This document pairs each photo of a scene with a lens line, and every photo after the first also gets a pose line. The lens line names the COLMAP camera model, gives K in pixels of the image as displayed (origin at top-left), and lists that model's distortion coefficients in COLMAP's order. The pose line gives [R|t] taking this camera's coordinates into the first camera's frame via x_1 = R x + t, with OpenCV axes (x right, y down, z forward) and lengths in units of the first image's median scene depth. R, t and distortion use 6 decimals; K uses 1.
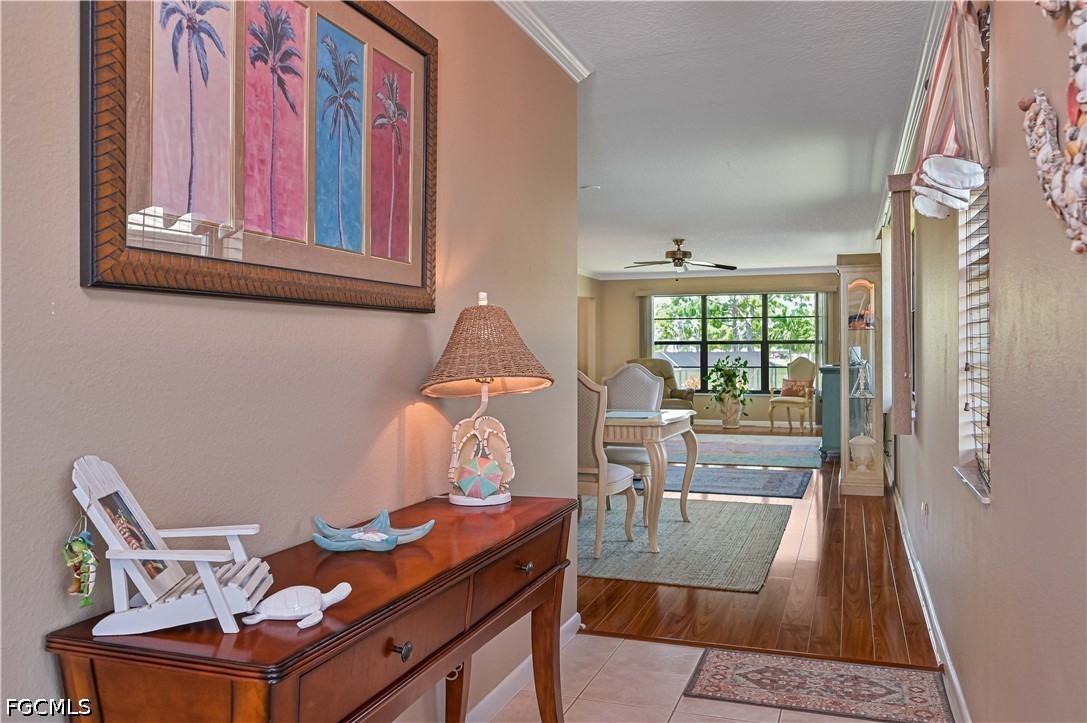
lens RADIAL K [[836.5, 0, 543.5], [0, 836.5, 361.5], [0, 0, 1]] dist [-0.000285, -0.000152]
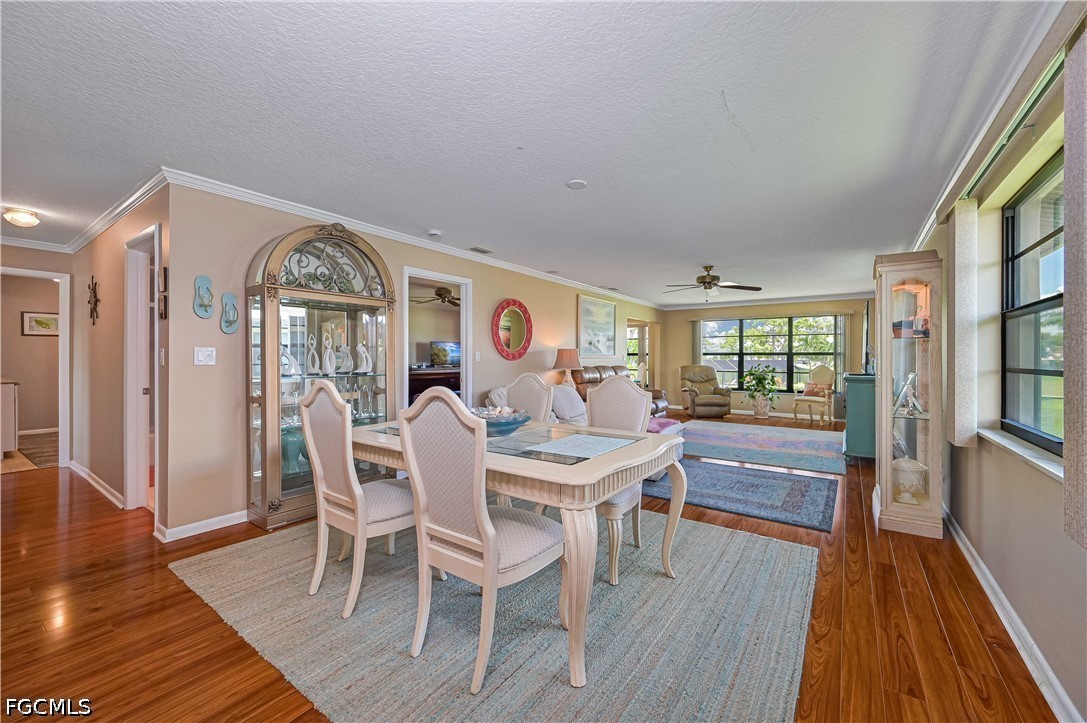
lens RADIAL K [[425.6, 0, 548.7], [0, 425.6, 364.2], [0, 0, 1]] dist [0.000586, 0.000123]
pose [[0.965754, 0.009872, -0.259273, 0.072173], [-0.009354, 0.999951, 0.003233, -0.005318], [0.259293, -0.000698, 0.965799, 0.257264]]
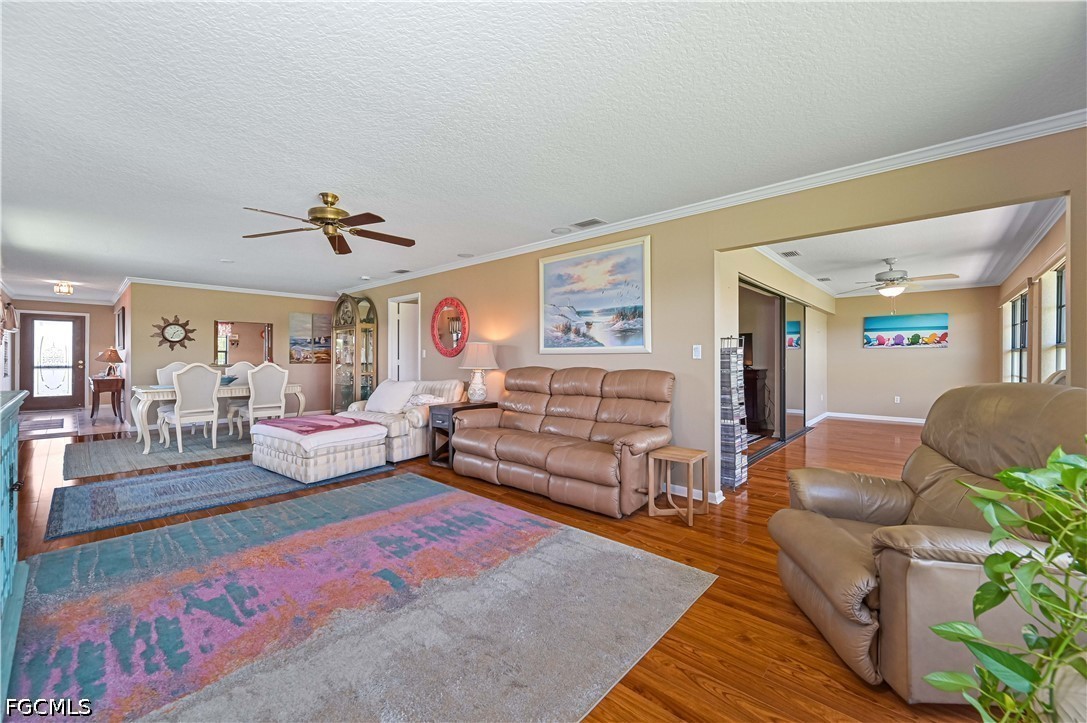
lens RADIAL K [[431.8, 0, 548.3], [0, 431.8, 354.8], [0, 0, 1]] dist [0.000571, 0.000052]
pose [[-0.378347, 0.000452, -0.925664, 0.307445], [-0.007419, 0.999966, 0.003521, -0.012615], [0.925634, 0.008200, -0.378331, 0.938859]]
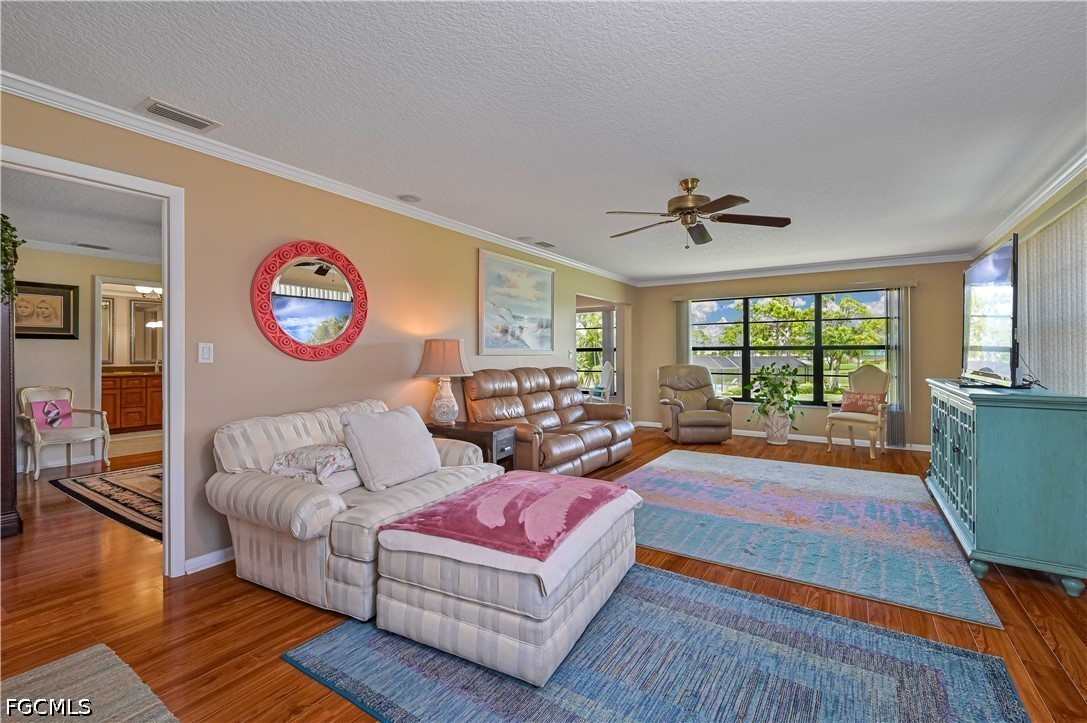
lens RADIAL K [[470.9, 0, 547.7], [0, 470.9, 359.7], [0, 0, 1]] dist [0.000218, 0.000218]
pose [[0.973888, 0.003913, -0.226997, 0.099380], [-0.004268, 0.999990, -0.001073, -0.008424], [0.226990, 0.002014, 0.973895, 0.454411]]
